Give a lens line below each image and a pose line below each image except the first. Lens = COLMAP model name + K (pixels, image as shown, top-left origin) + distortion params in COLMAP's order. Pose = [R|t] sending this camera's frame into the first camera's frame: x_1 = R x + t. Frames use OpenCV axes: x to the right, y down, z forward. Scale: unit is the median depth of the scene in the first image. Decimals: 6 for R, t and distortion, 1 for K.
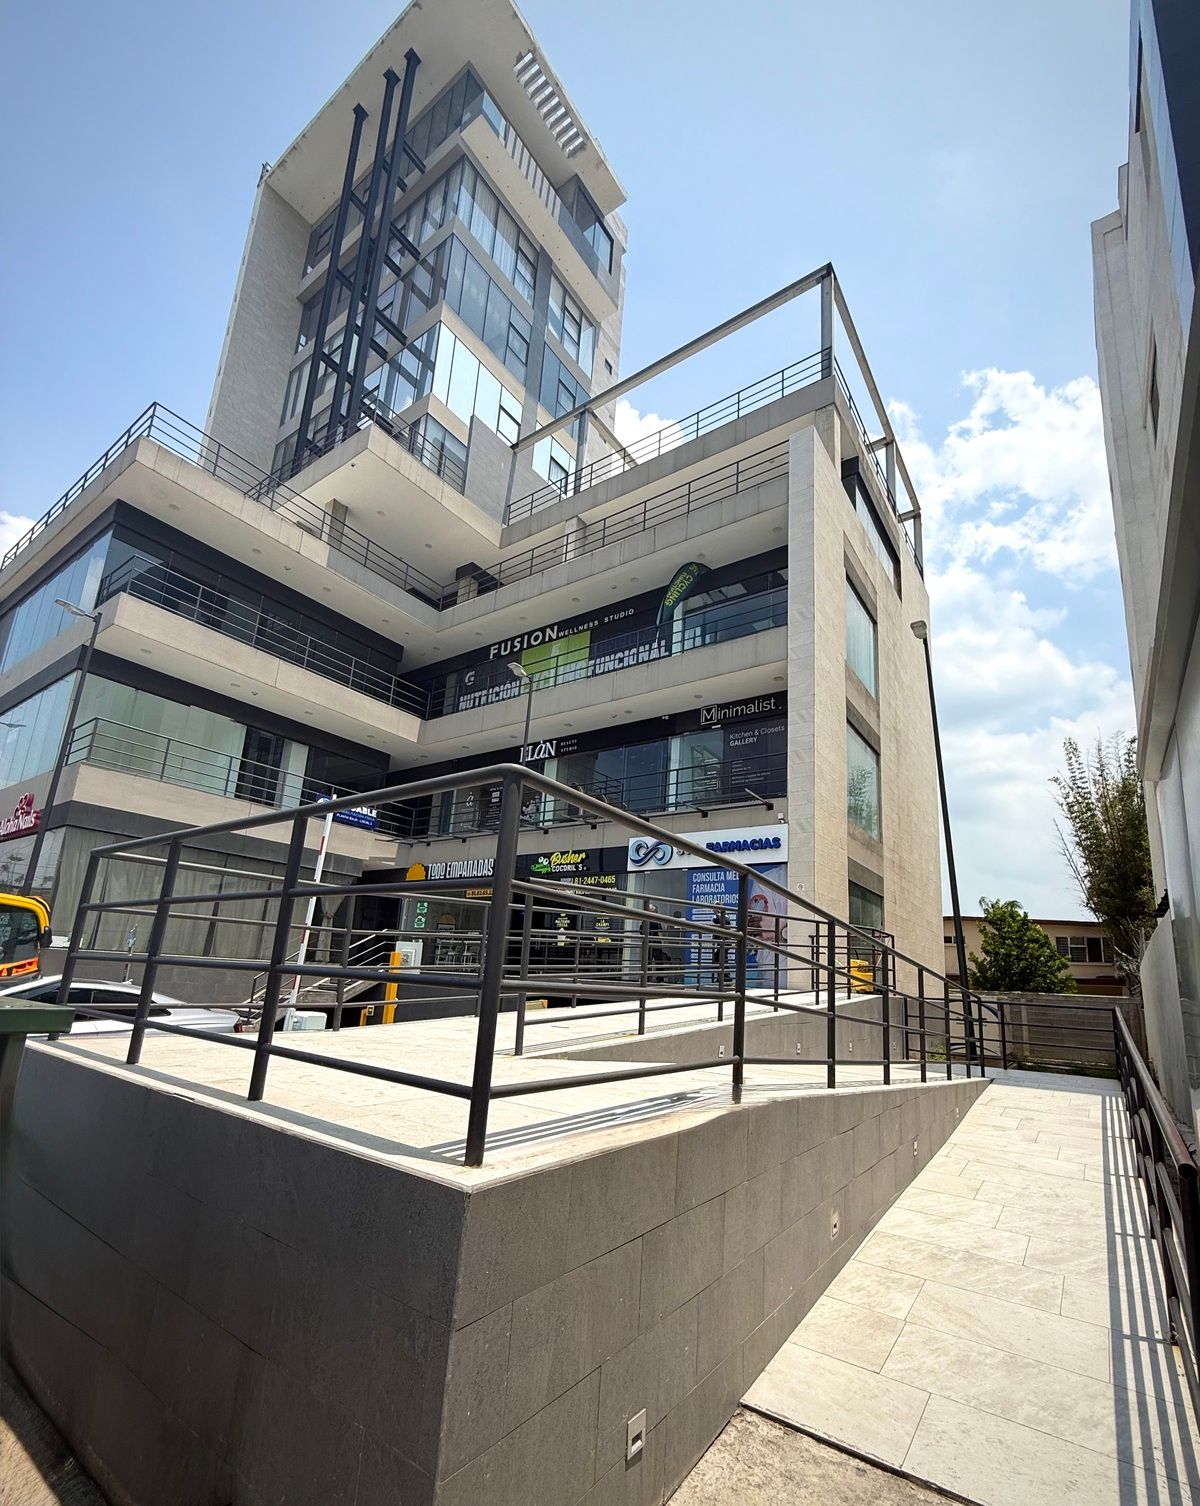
lens RADIAL K [[681.6, 0, 603.4], [0, 681.6, 835.9], [0, 0, 1]] dist [-0.000411, -0.000007]
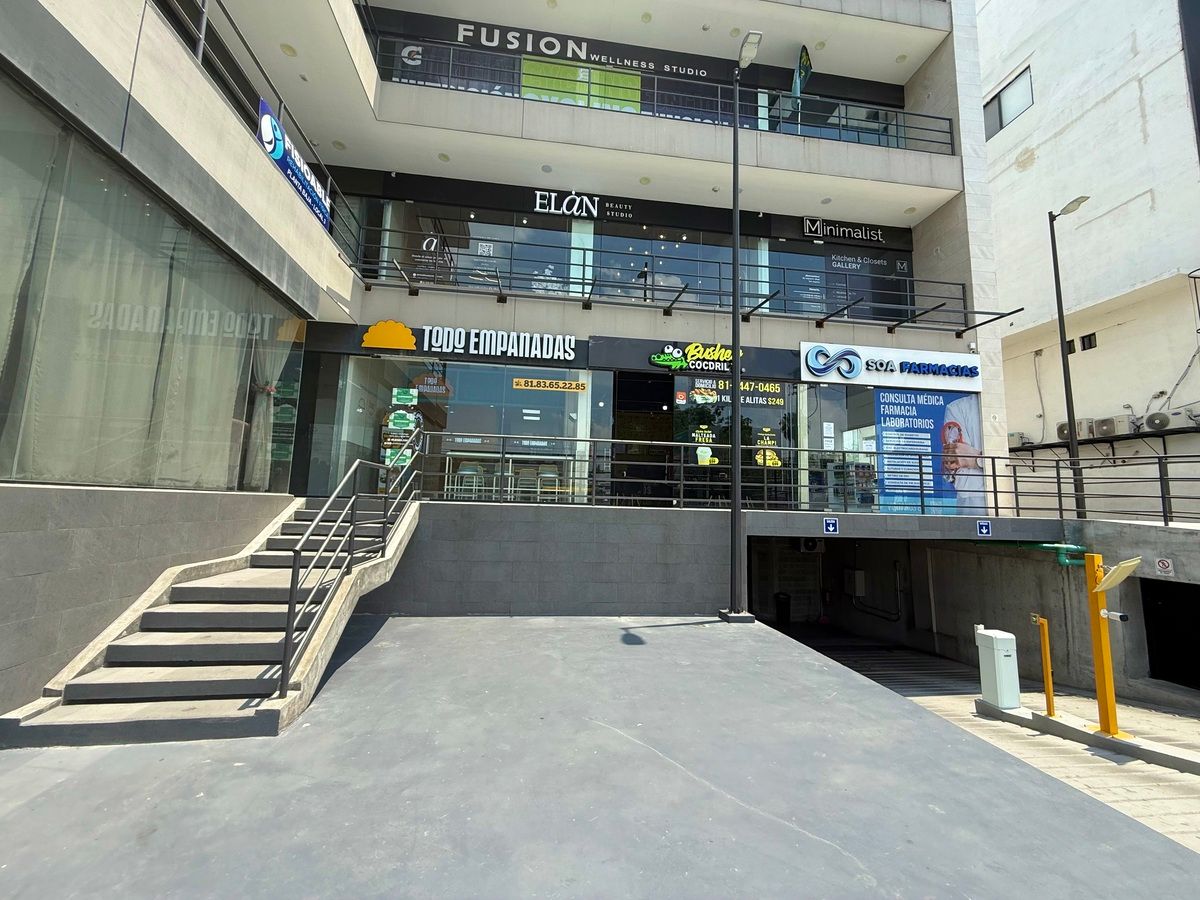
lens RADIAL K [[476.6, 0, 598.0], [0, 476.6, 447.3], [0, 0, 1]] dist [-0.000304, -0.000409]
pose [[0.729128, 0.039405, 0.683242, -0.432300], [-0.132696, 0.987535, 0.084653, 0.092582], [-0.671390, -0.152386, 0.725268, 0.585388]]
